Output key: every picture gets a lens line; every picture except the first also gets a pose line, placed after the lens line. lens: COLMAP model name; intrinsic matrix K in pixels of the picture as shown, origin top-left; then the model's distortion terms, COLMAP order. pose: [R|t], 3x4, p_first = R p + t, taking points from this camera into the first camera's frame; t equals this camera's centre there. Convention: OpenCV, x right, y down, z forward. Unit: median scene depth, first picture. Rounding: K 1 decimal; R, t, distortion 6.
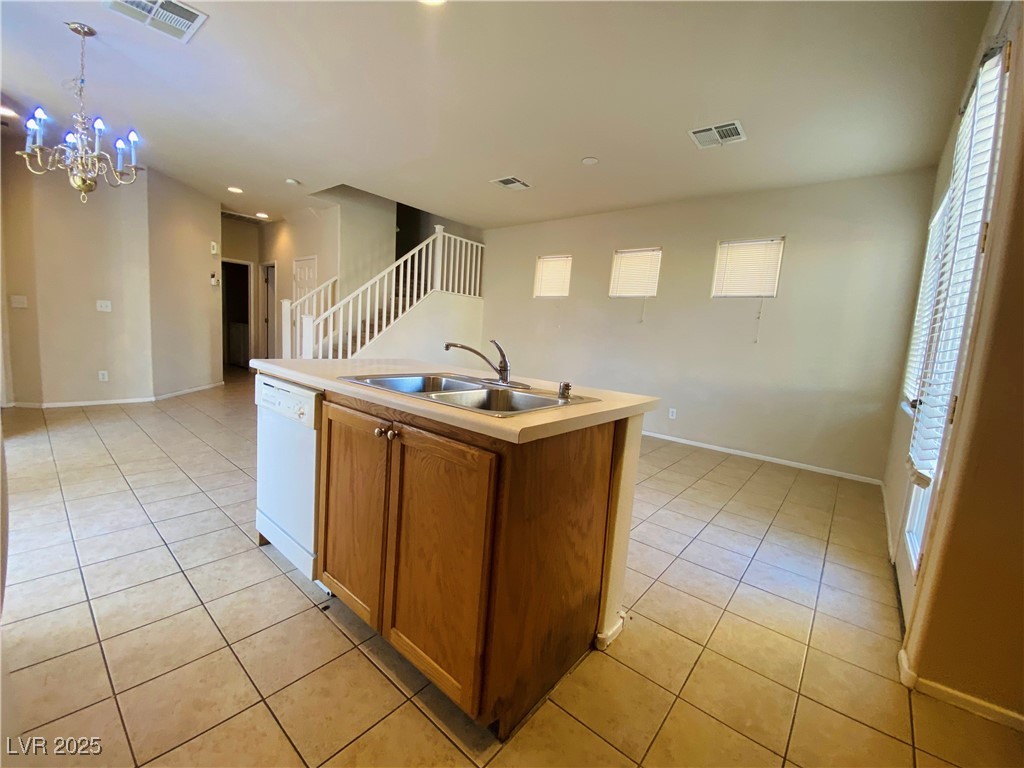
lens RADIAL K [[414.1, 0, 510.2], [0, 414.1, 386.4], [0, 0, 1]] dist [0.018201, -0.018764]
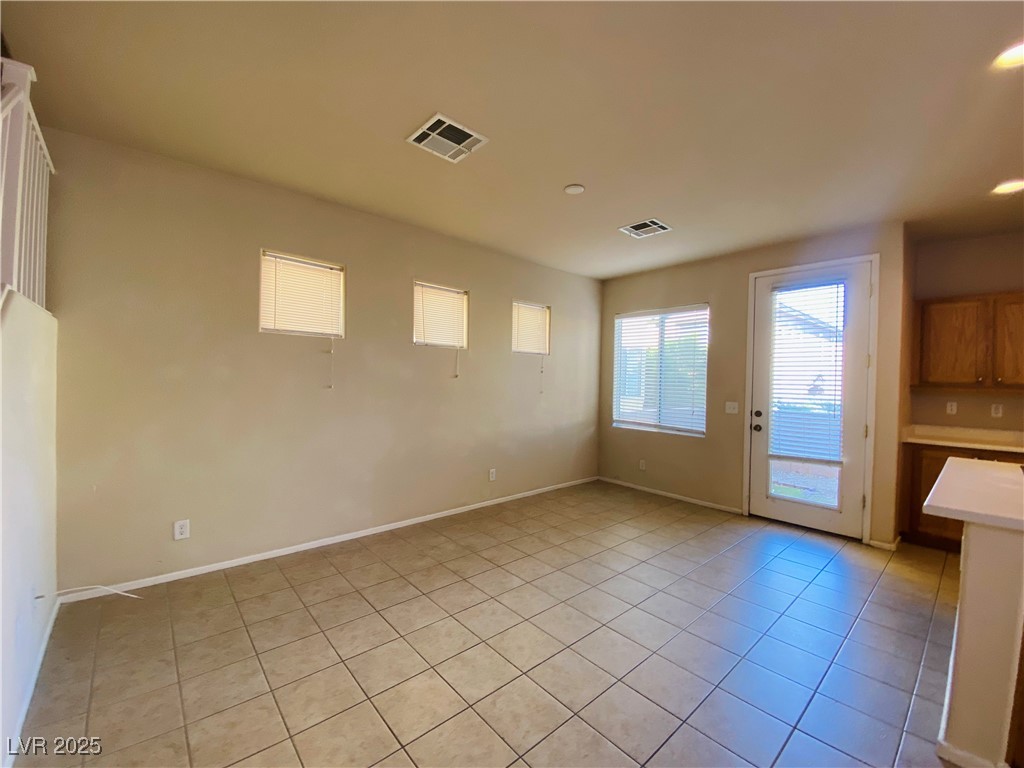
lens RADIAL K [[414.1, 0, 503.0], [0, 414.1, 383.3], [0, 0, 1]] dist [0.018201, -0.018764]
pose [[0.159179, -0.075772, 0.984338, -0.480368], [0.119474, 0.991201, 0.056980, -0.180980], [-0.979994, 0.108532, 0.166832, 0.785549]]
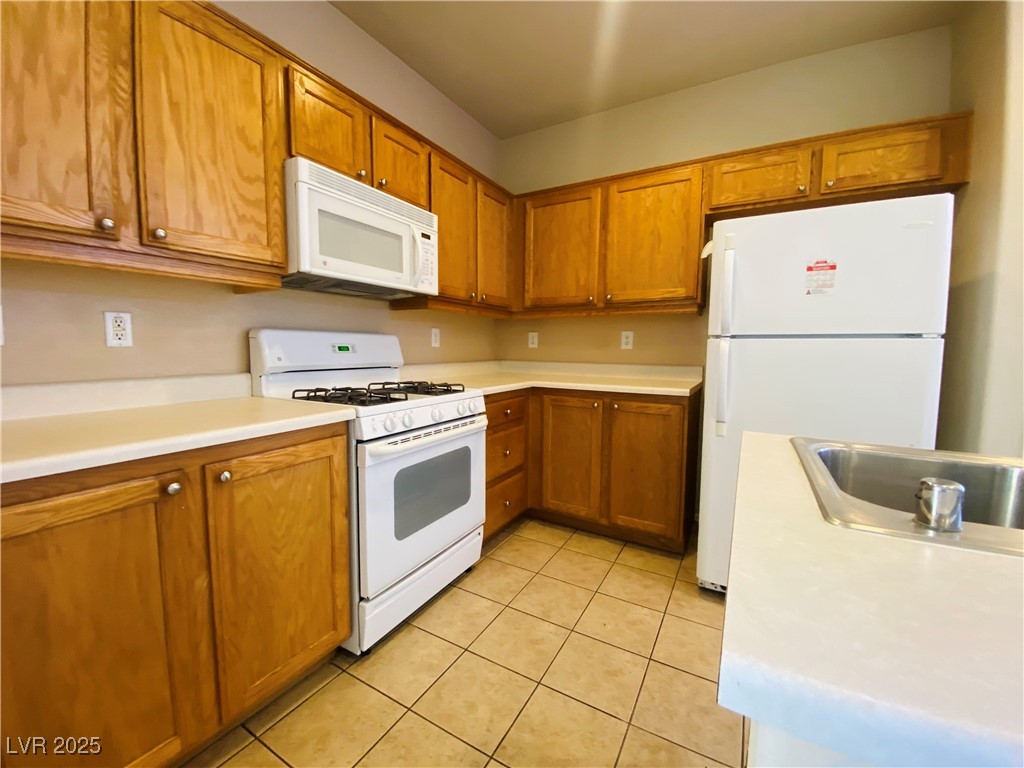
lens RADIAL K [[414.1, 0, 508.3], [0, 414.1, 384.3], [0, 0, 1]] dist [0.018201, -0.018764]
pose [[-0.980970, -0.061937, -0.184015, 0.163456], [-0.100616, 0.972733, 0.208967, -0.035690], [0.166055, 0.223506, -0.960454, 0.366204]]
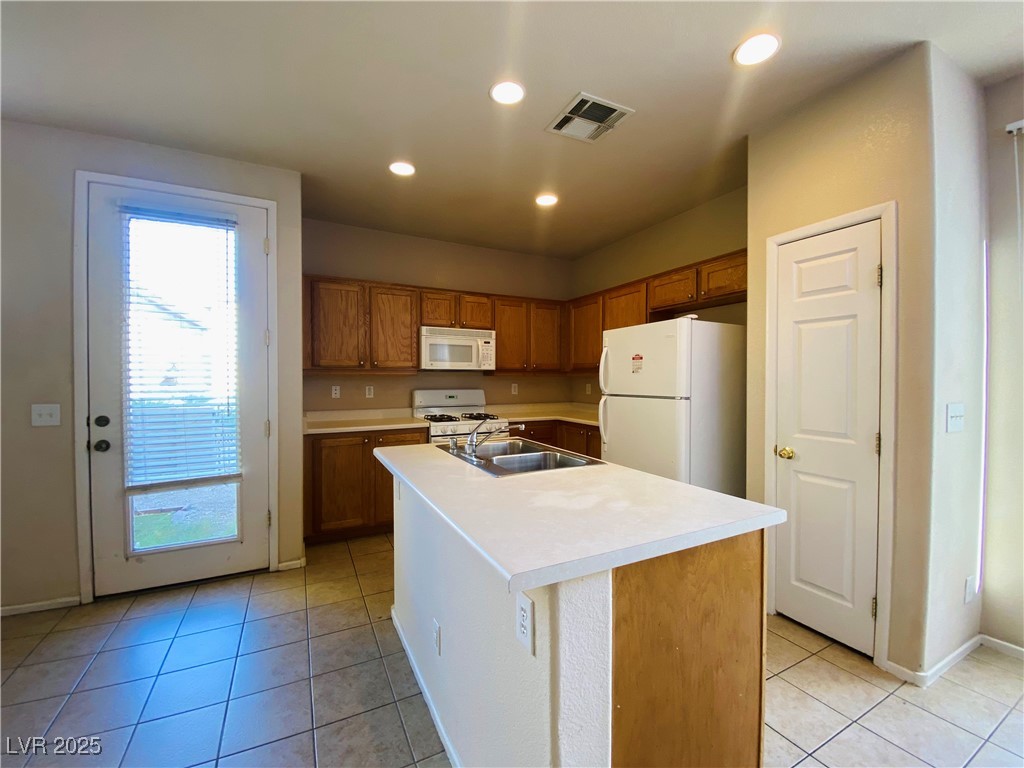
lens RADIAL K [[414.1, 0, 511.0], [0, 414.1, 383.3], [0, 0, 1]] dist [0.018201, -0.018764]
pose [[-0.921383, -0.073828, 0.381579, -0.186987], [-0.012775, 0.987015, 0.160119, -0.135693], [-0.388446, 0.142656, -0.910362, 0.672180]]
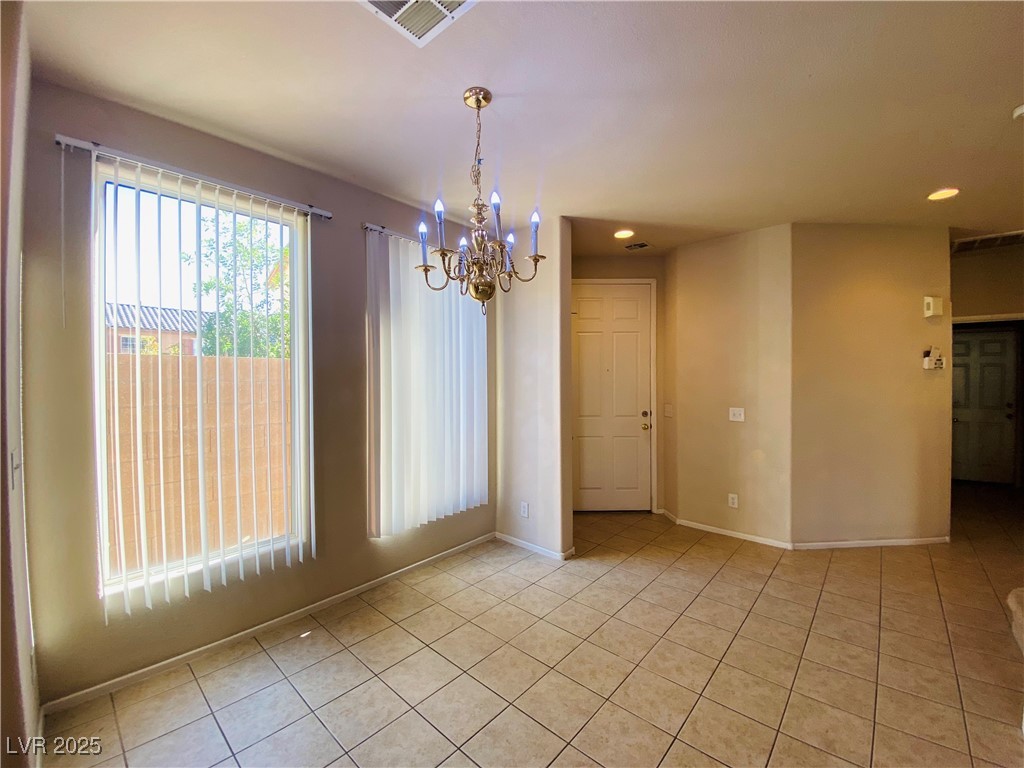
lens RADIAL K [[414.1, 0, 505.0], [0, 414.1, 381.5], [0, 0, 1]] dist [0.018201, -0.018764]
pose [[-0.040329, -0.067059, -0.996934, -0.136586], [-0.128794, 0.989771, -0.061367, -0.138688], [0.990851, 0.125924, -0.048553, 0.540081]]
